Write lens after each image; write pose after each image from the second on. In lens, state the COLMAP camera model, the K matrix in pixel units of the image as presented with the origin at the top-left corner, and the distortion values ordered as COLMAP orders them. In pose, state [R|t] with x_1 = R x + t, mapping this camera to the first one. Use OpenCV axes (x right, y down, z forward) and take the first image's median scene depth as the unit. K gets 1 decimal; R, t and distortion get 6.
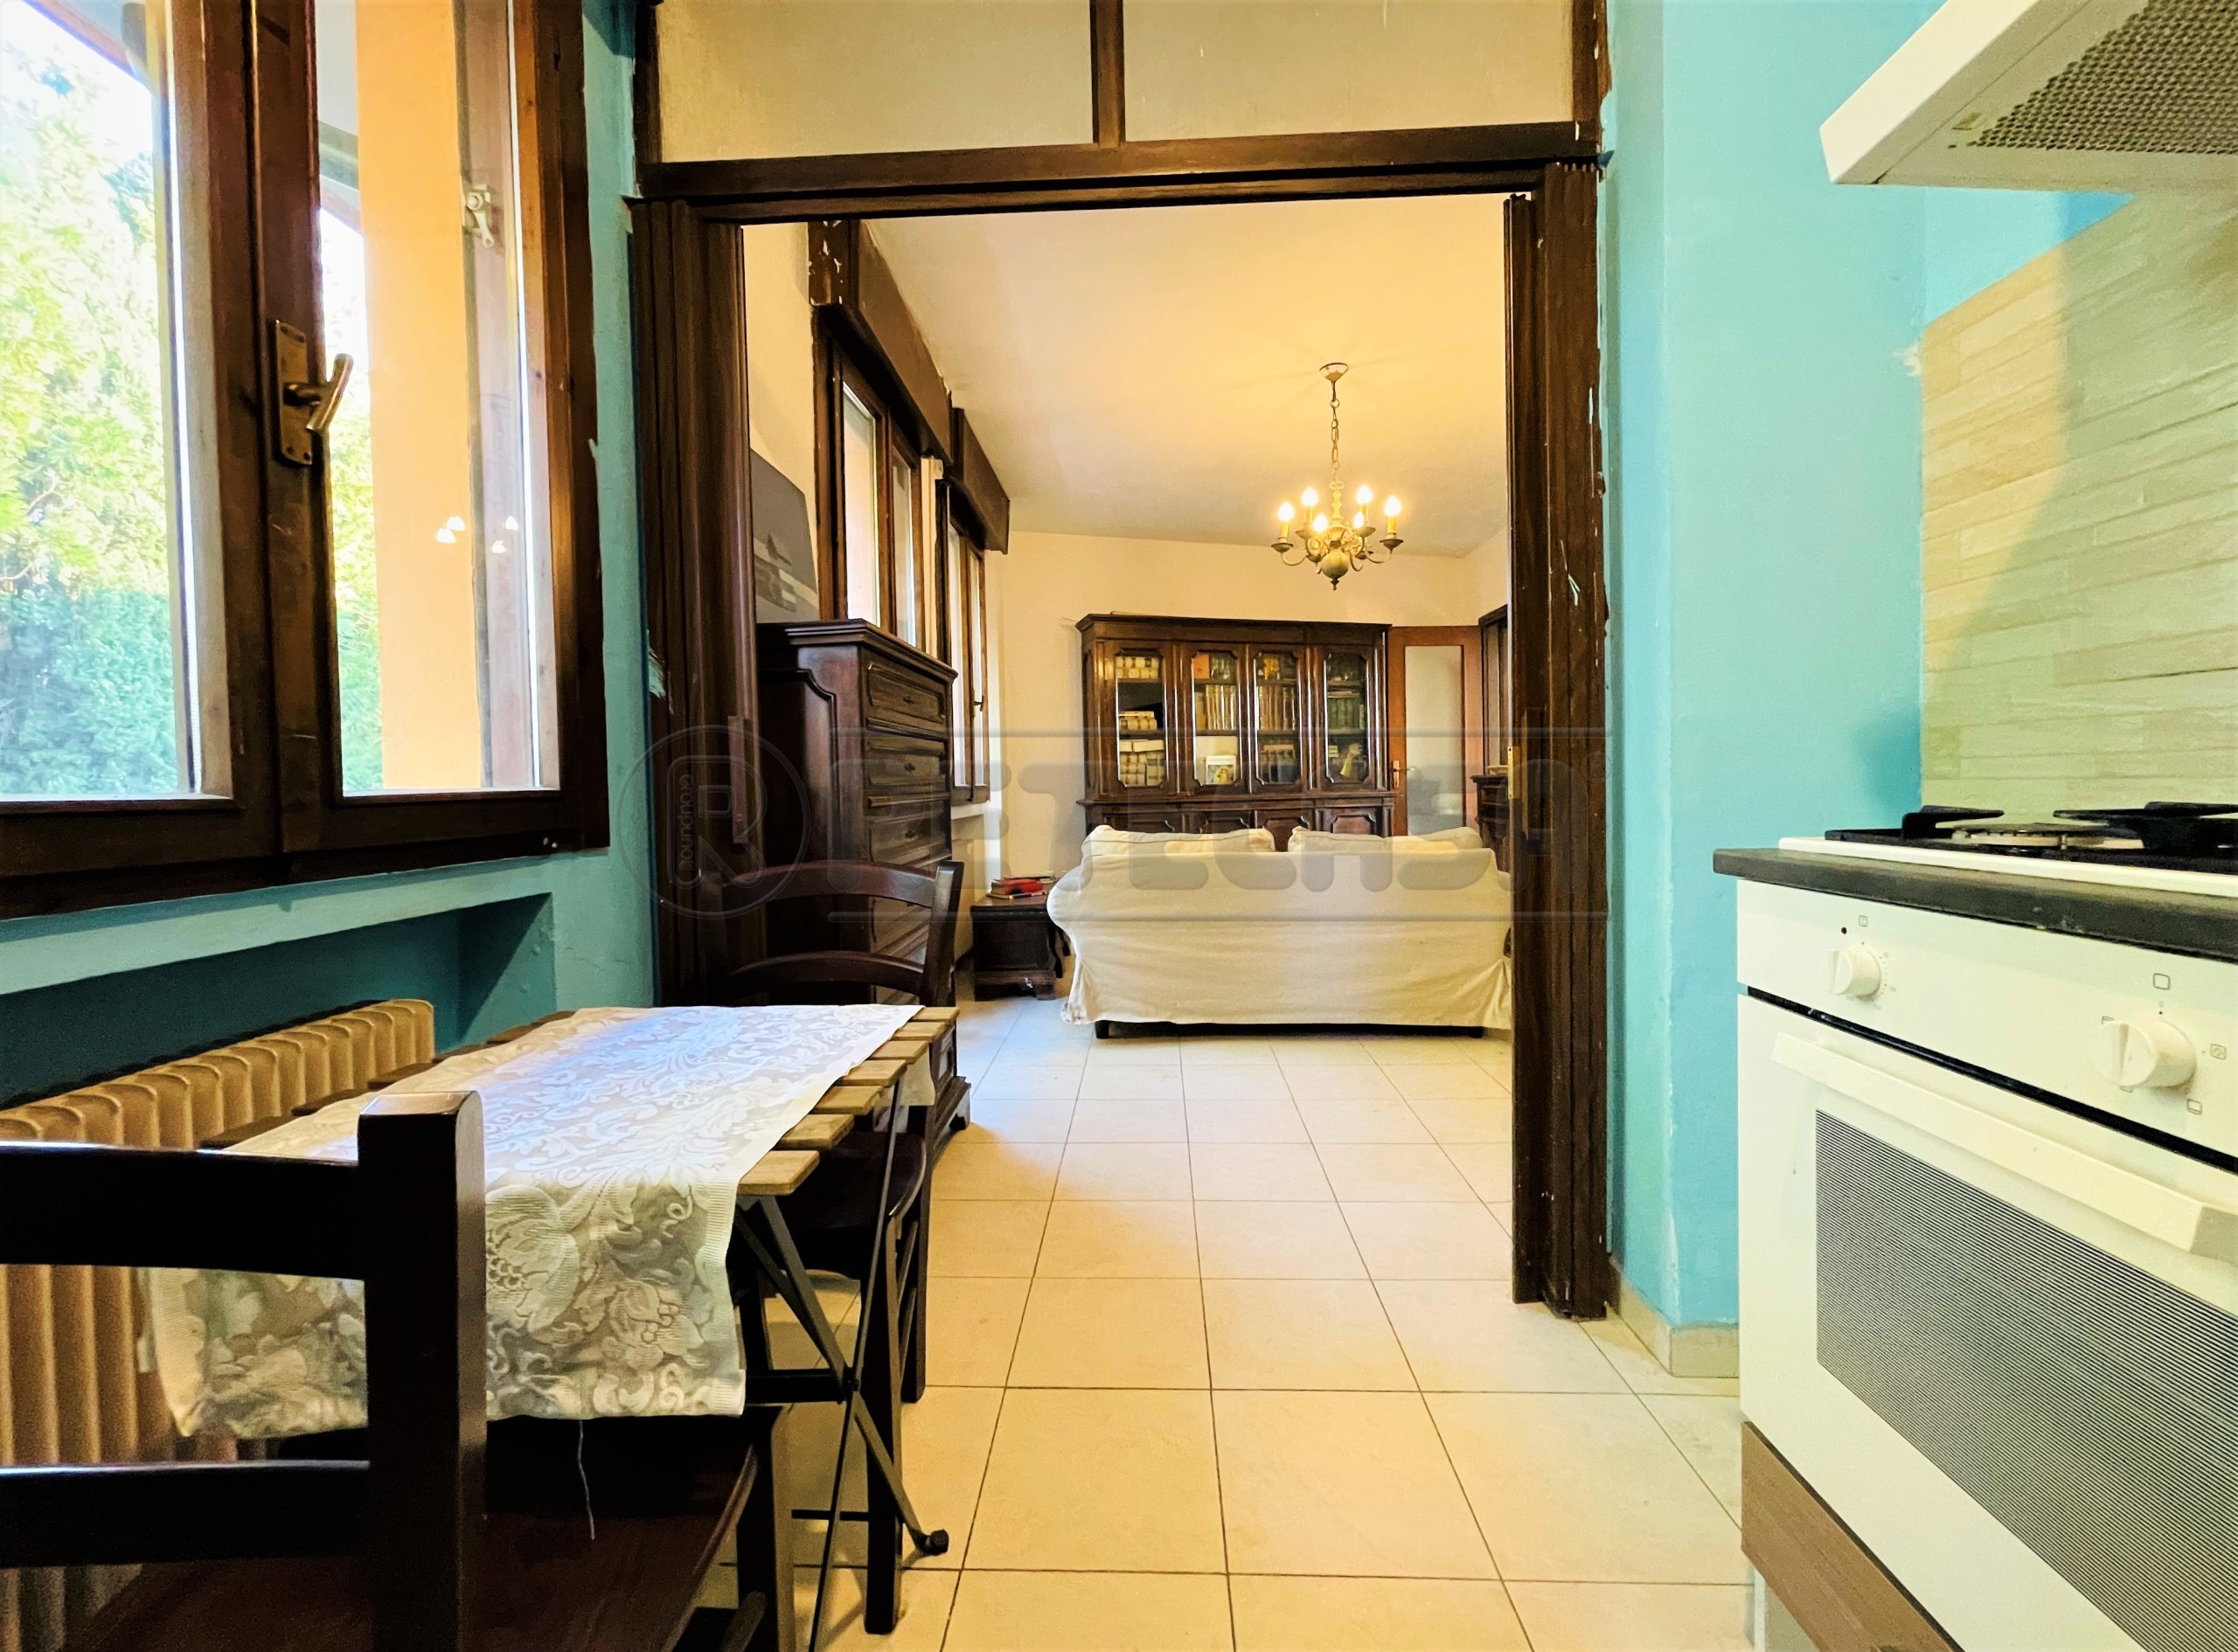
lens RADIAL K [[897.8, 0, 1109.1], [0, 897.8, 809.3], [0, 0, 1]] dist [-0.008411, 0.000493]
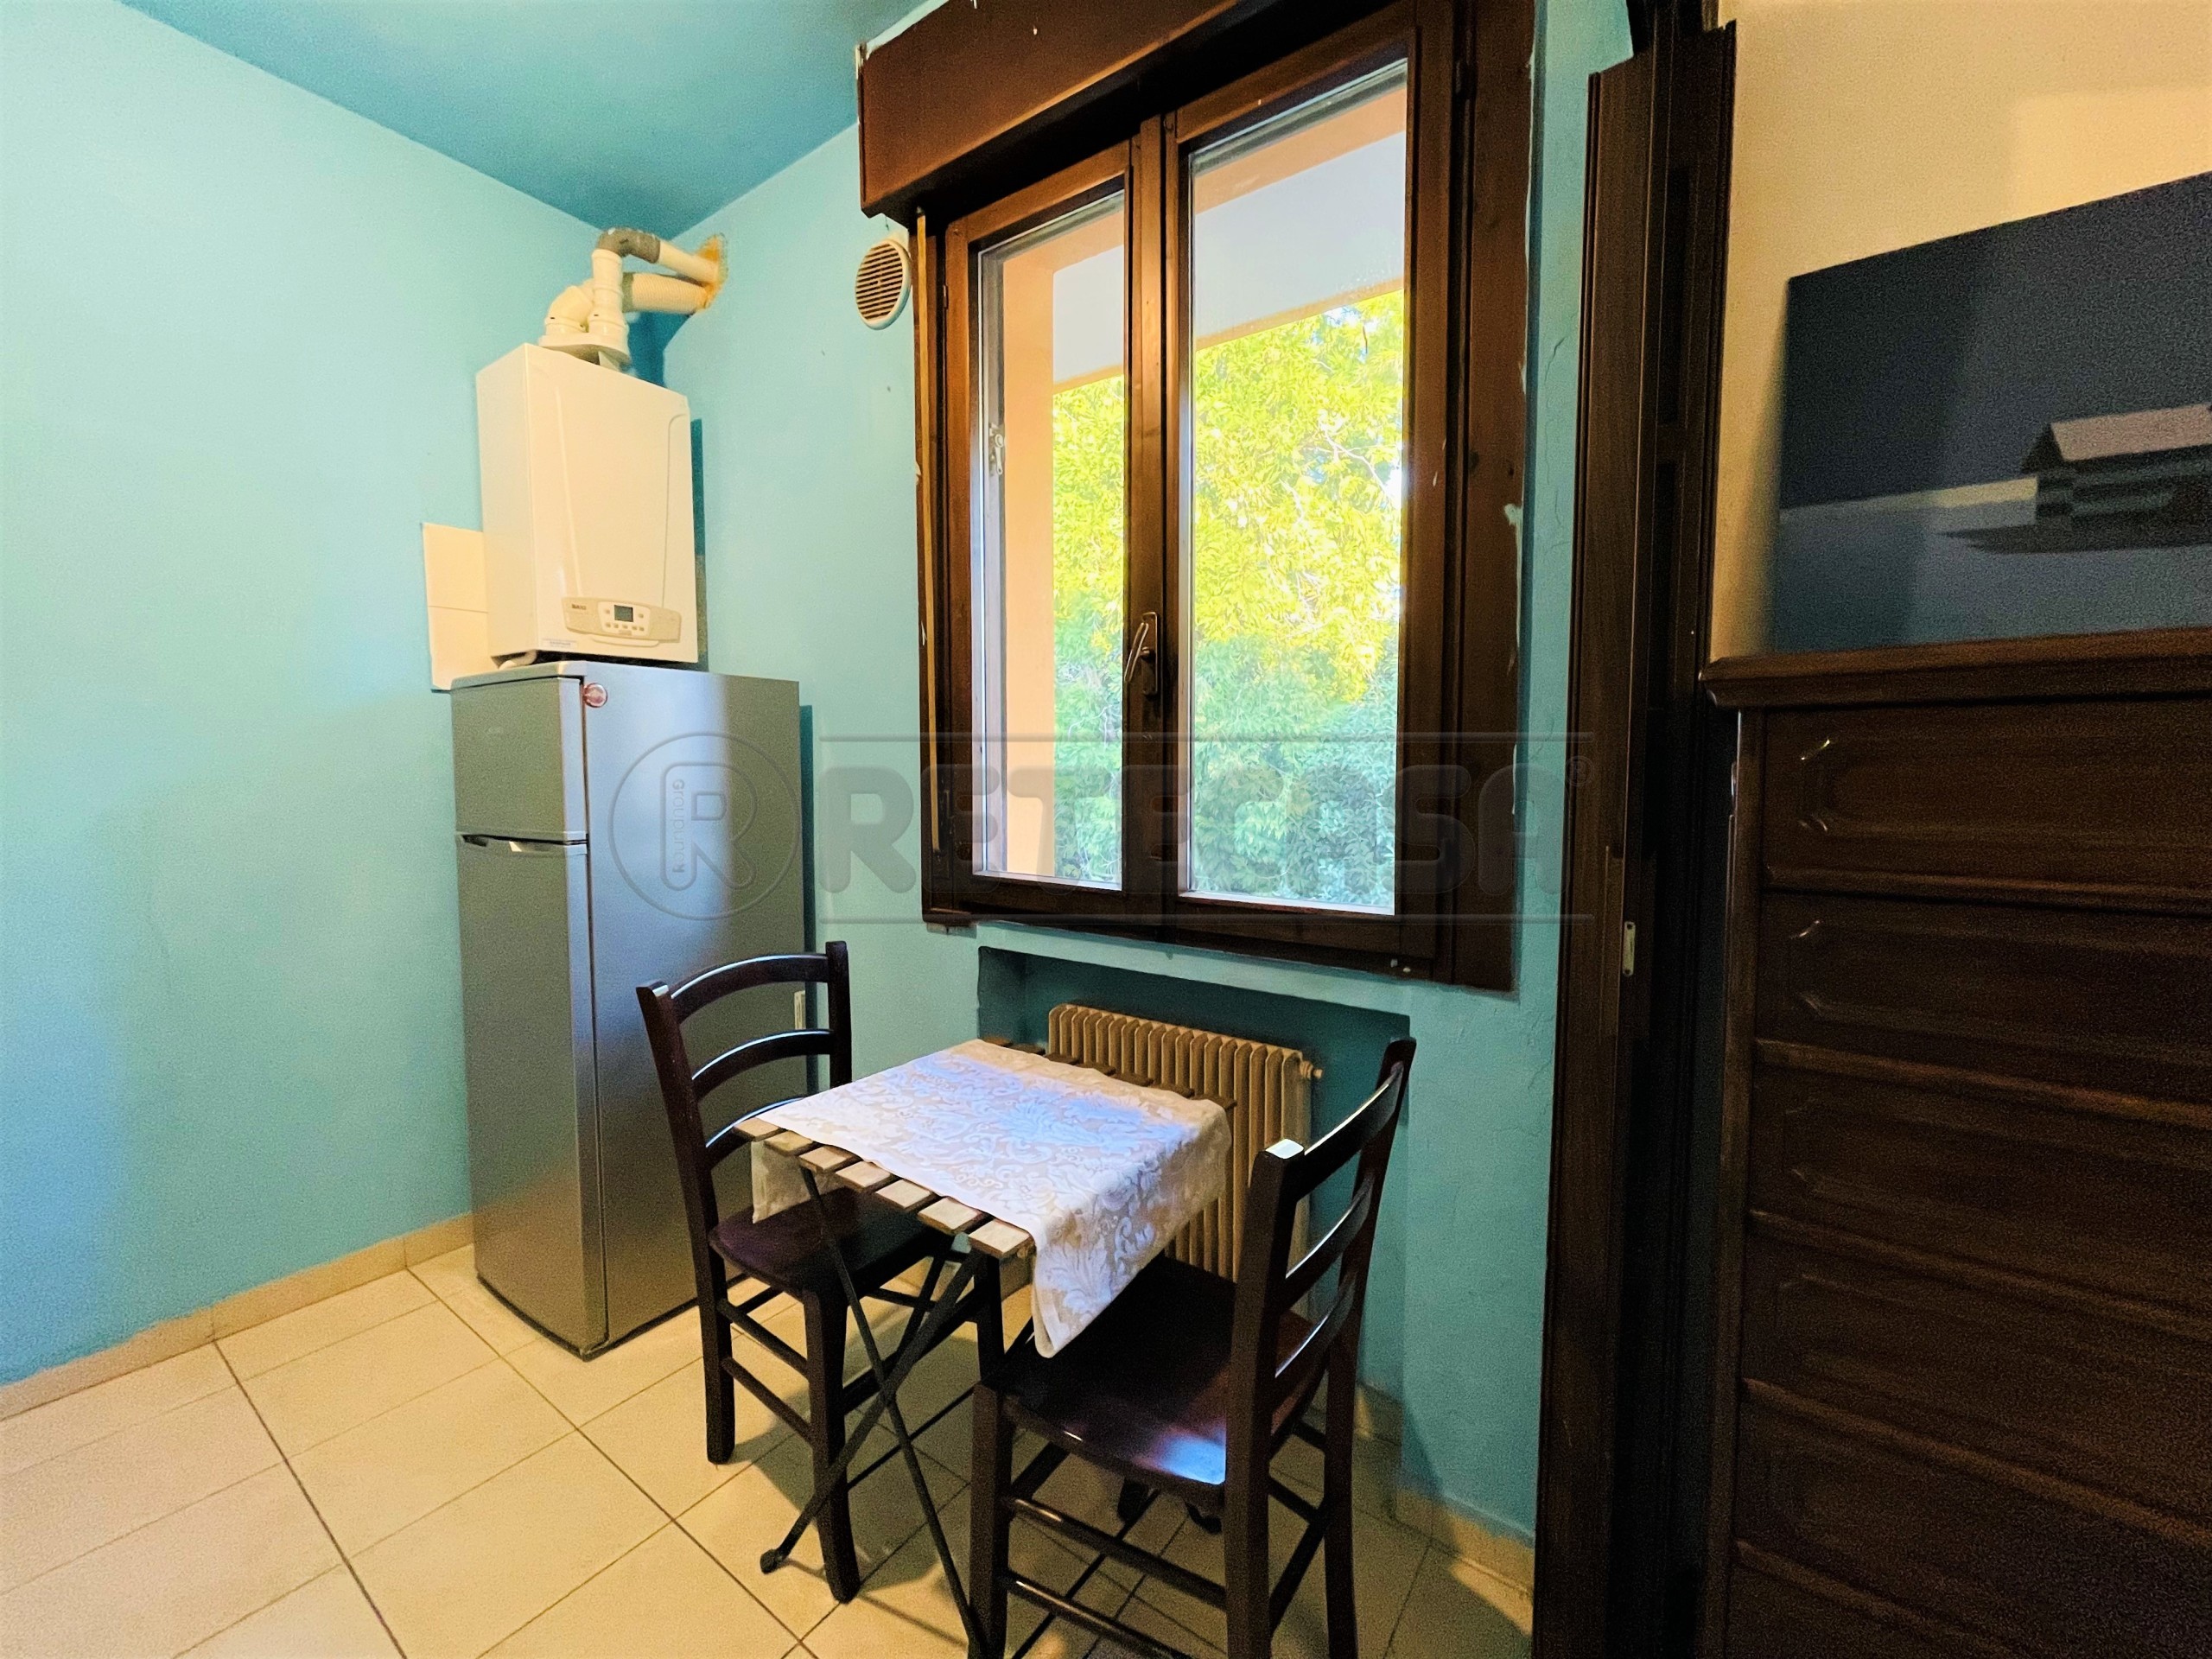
lens RADIAL K [[887.4, 0, 1093.7], [0, 887.4, 820.6], [0, 0, 1]] dist [-0.008411, 0.000493]
pose [[-0.548432, 0.079898, -0.832369, 0.538979], [-0.012391, 0.994539, 0.103629, -0.324760], [0.836103, 0.067147, -0.544447, 1.824296]]
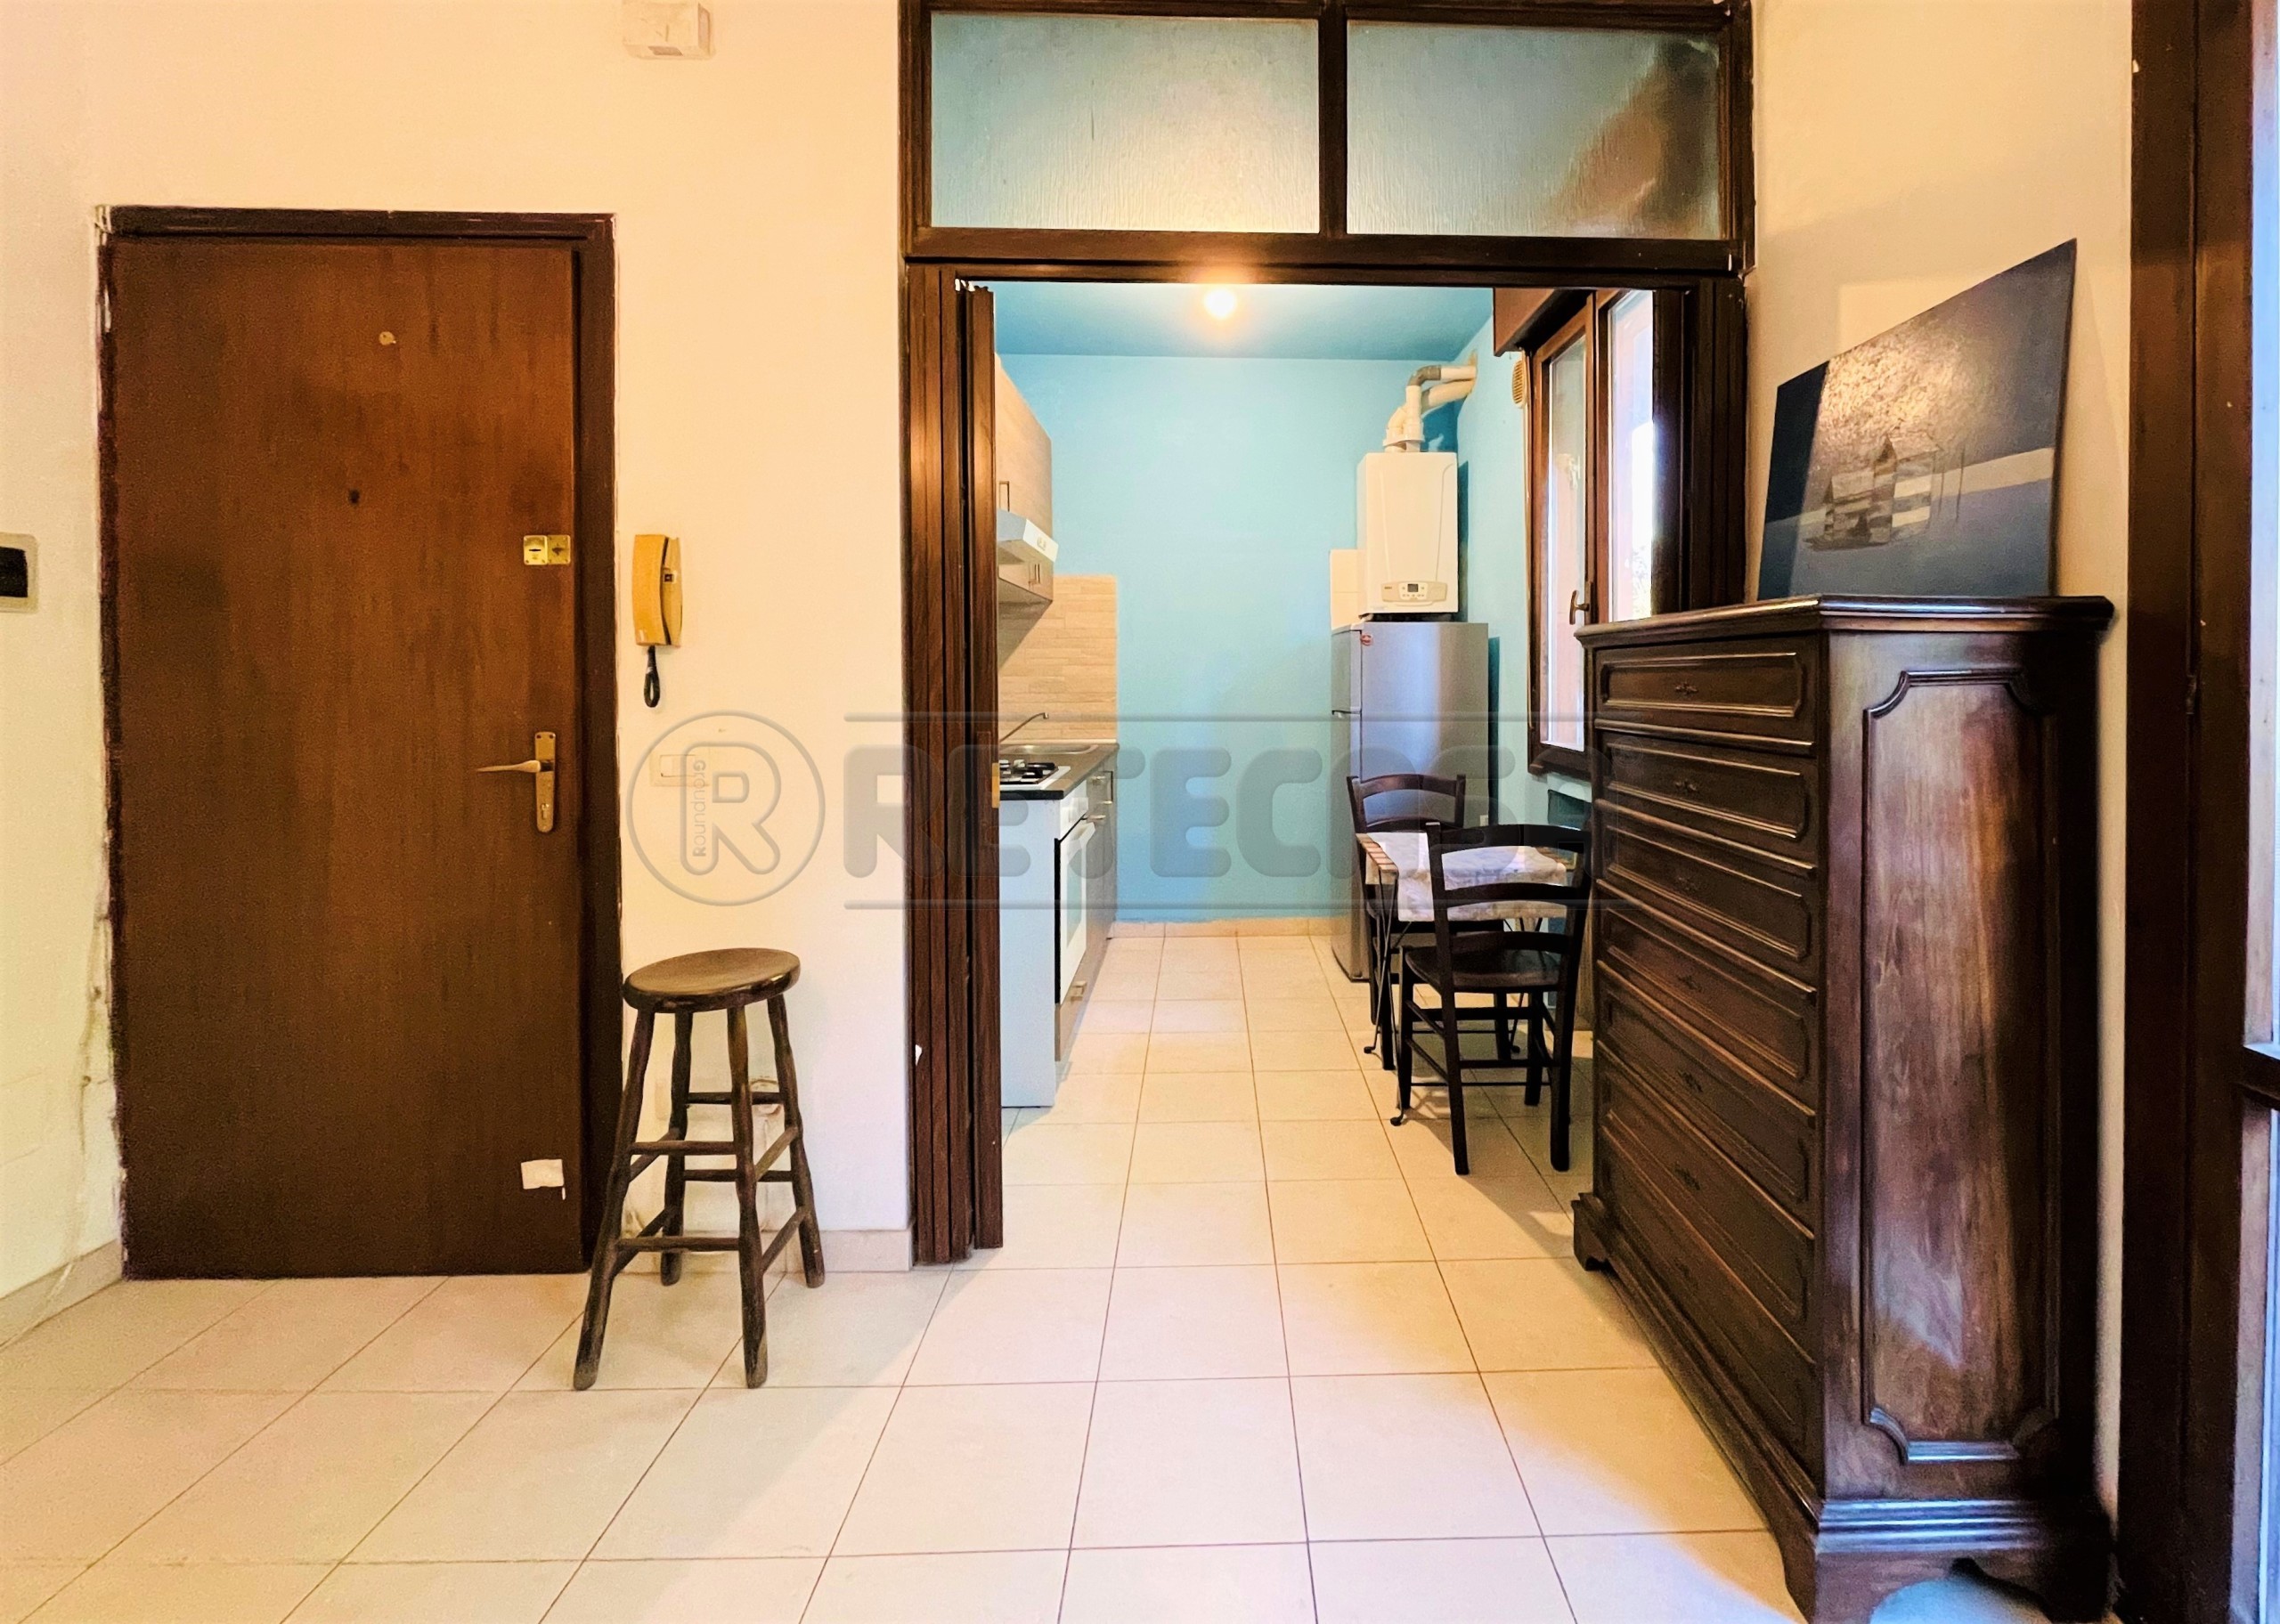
lens RADIAL K [[991.6, 0, 1233.6], [0, 991.6, 690.2], [0, 0, 1]] dist [-0.008419, -0.000102]
pose [[-0.996553, 0.024794, -0.079161, 0.422965], [0.020998, 0.998606, 0.048430, -0.378684], [0.080251, 0.046601, -0.995685, 3.949395]]
